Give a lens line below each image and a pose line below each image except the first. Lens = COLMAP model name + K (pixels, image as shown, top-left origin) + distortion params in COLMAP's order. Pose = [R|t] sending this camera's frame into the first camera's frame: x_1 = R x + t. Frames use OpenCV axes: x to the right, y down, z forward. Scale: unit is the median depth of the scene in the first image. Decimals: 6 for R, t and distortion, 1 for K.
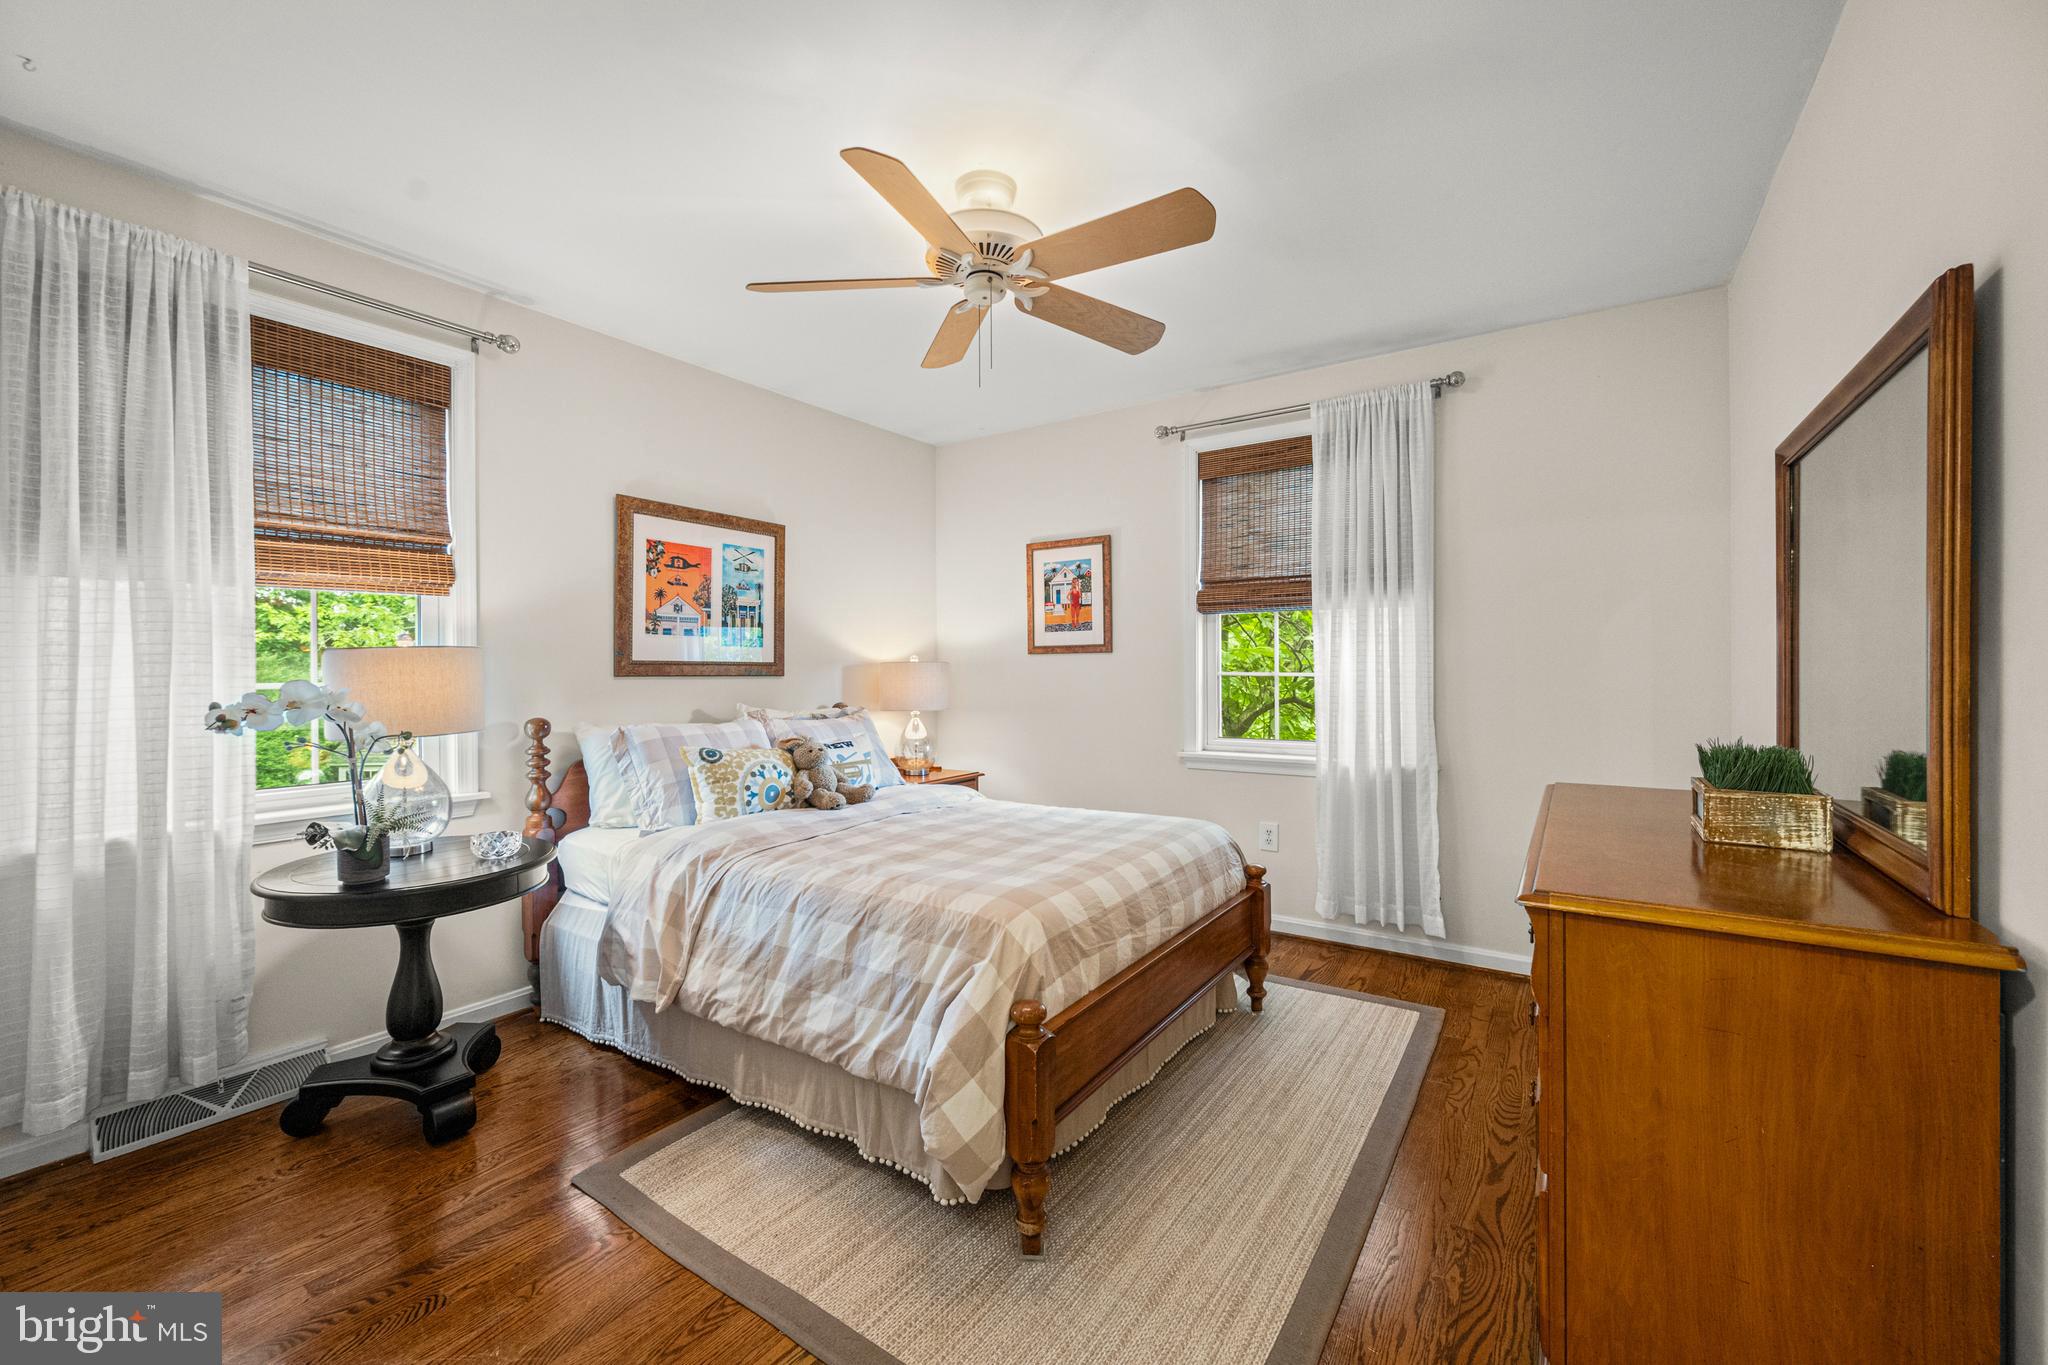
lens RADIAL K [[816.4, 0, 1026.3], [0, 816.4, 689.2], [0, 0, 1]] dist [0.001507, -0.000357]
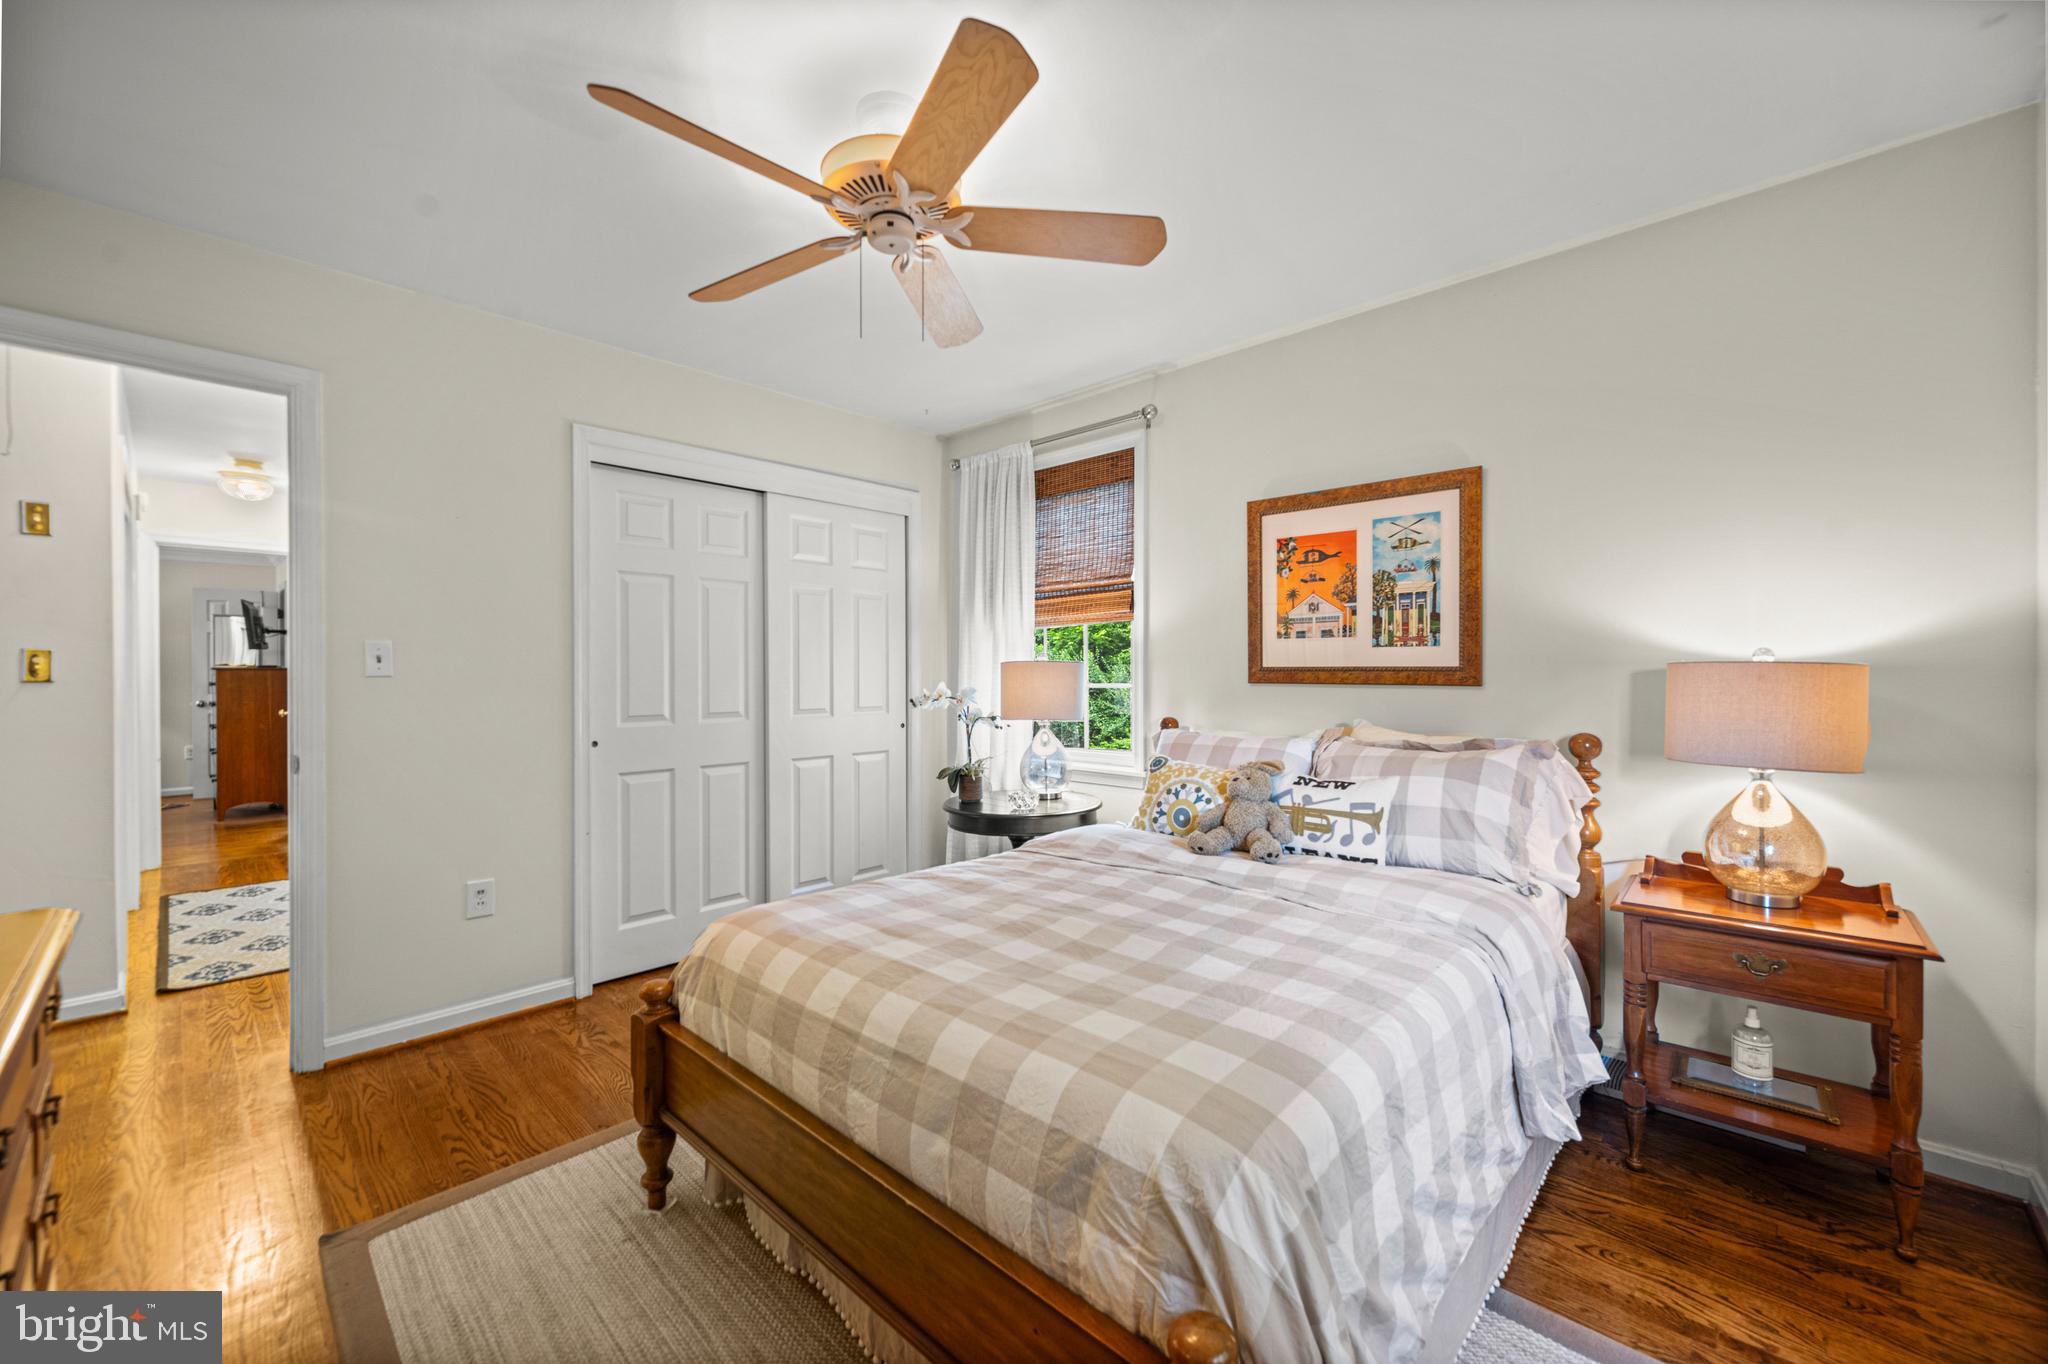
lens RADIAL K [[816.4, 0, 1026.3], [0, 816.4, 688.7], [0, 0, 1]] dist [0.001507, -0.000357]
pose [[-0.167976, 0.024246, -0.985493, 0.513469], [-0.019616, 0.999417, 0.027932, -0.029410], [0.985596, 0.024023, -0.167403, 0.851068]]
